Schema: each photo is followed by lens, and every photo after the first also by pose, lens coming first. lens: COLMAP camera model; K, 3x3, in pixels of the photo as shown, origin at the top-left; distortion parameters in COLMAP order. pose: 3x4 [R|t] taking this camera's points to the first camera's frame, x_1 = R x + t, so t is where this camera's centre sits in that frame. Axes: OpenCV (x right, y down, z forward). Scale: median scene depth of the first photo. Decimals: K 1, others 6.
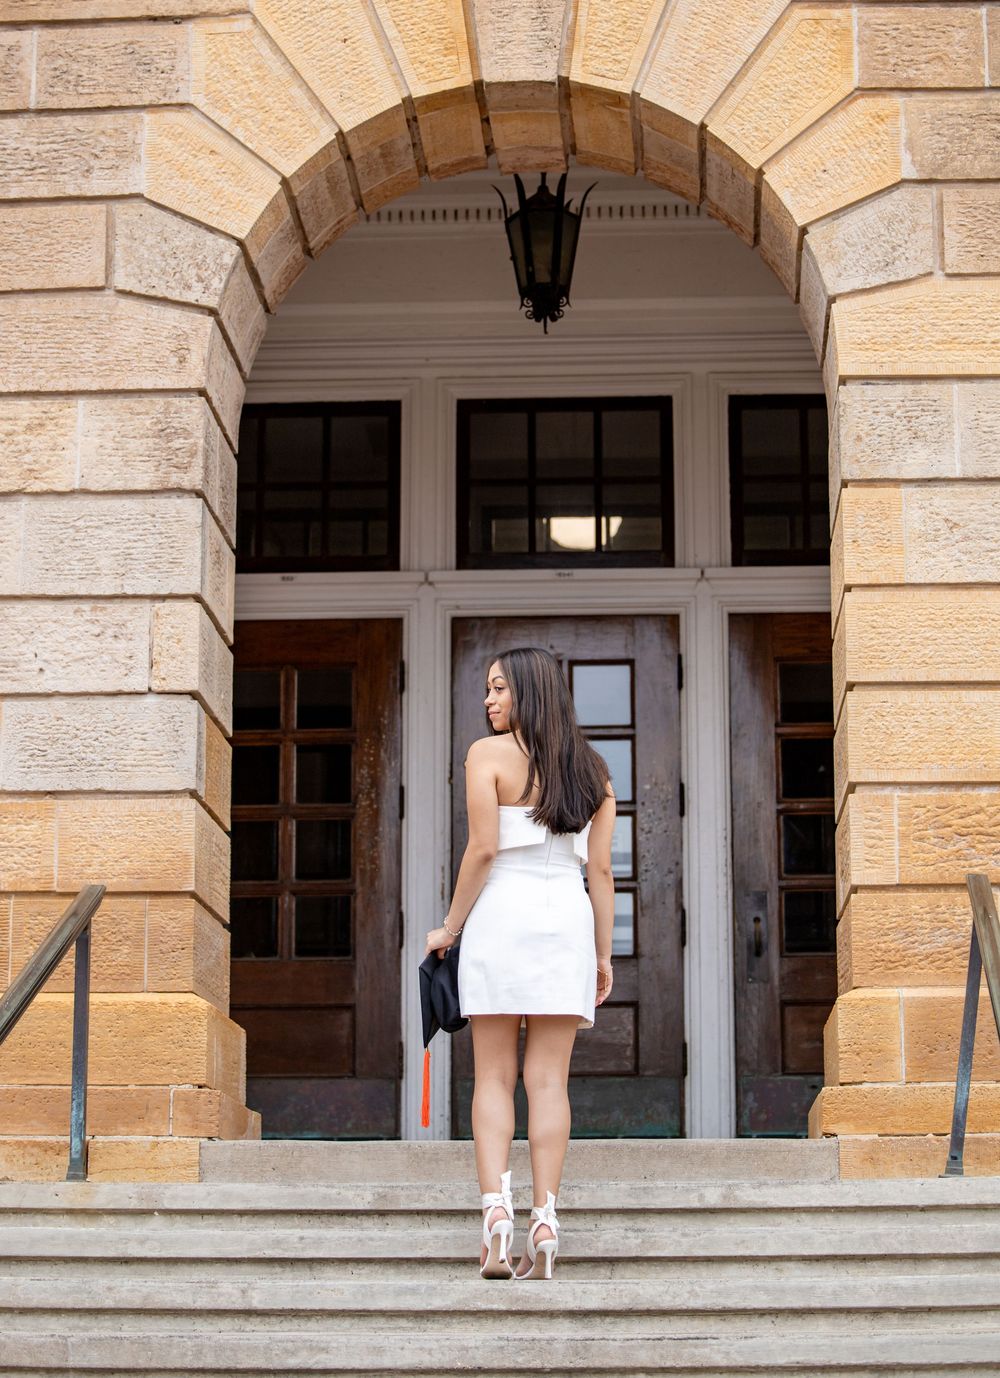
lens RADIAL K [[3136.6, 0, 500.0], [0, 3136.6, 689.0], [0, 0, 1]] dist [-0.158472, -0.000762]
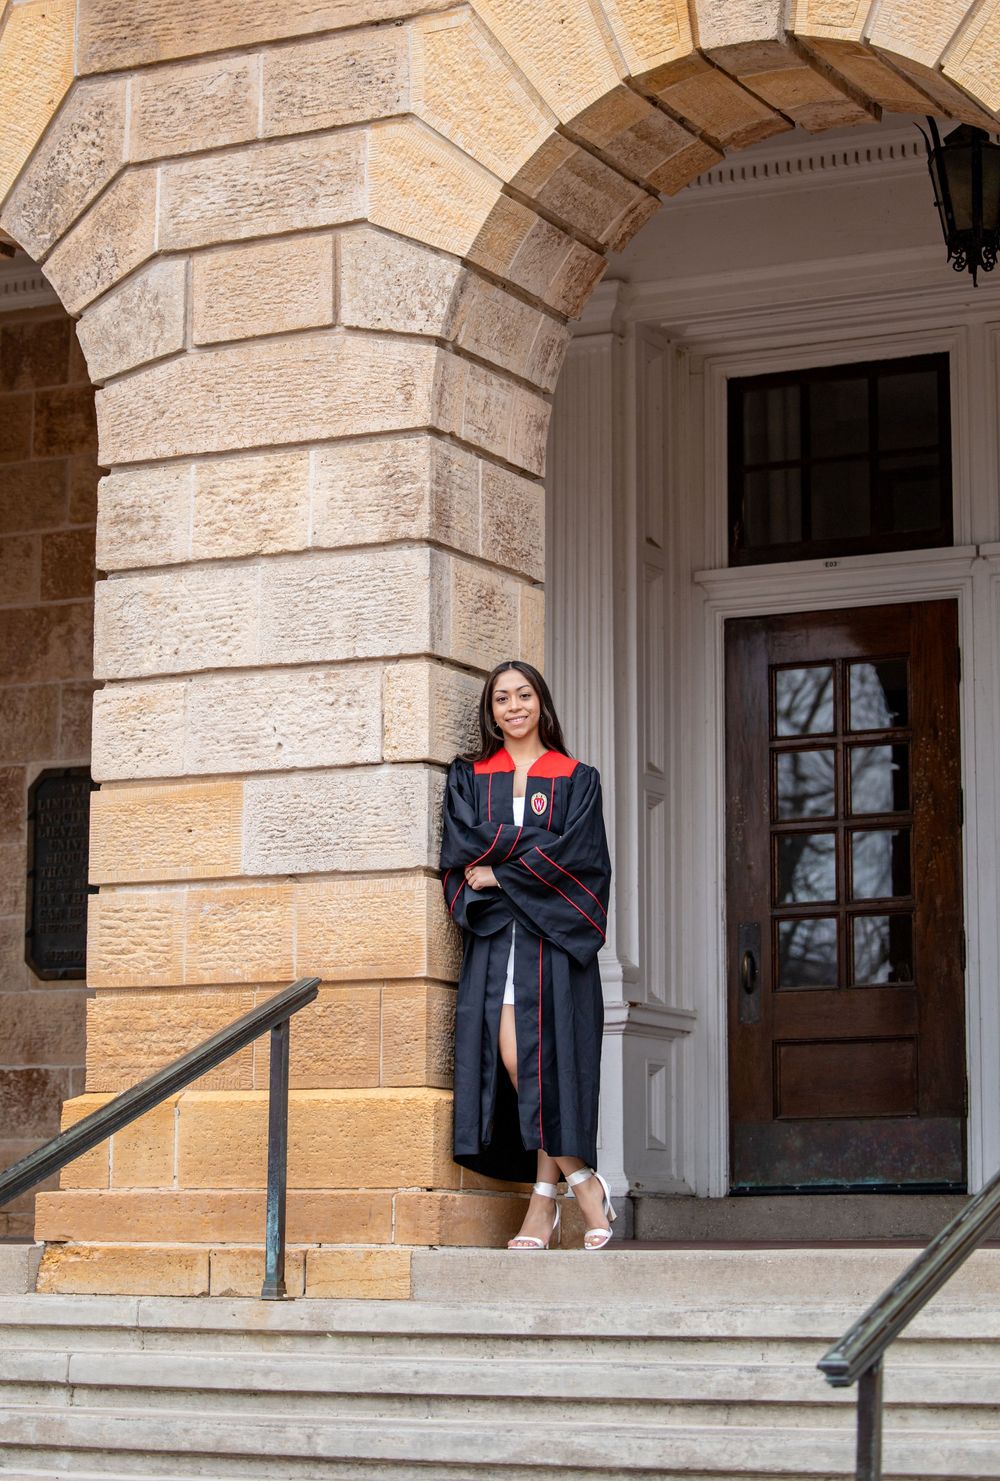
lens RADIAL K [[3421.4, 0, 500.0], [0, 3421.4, 740.5], [0, 0, 1]] dist [-0.192647, 0.280230]
pose [[0.917683, -0.056413, -0.393288, 0.313641], [0.077770, 0.996225, 0.038567, -0.041193], [0.389628, -0.065979, 0.918606, 0.079850]]
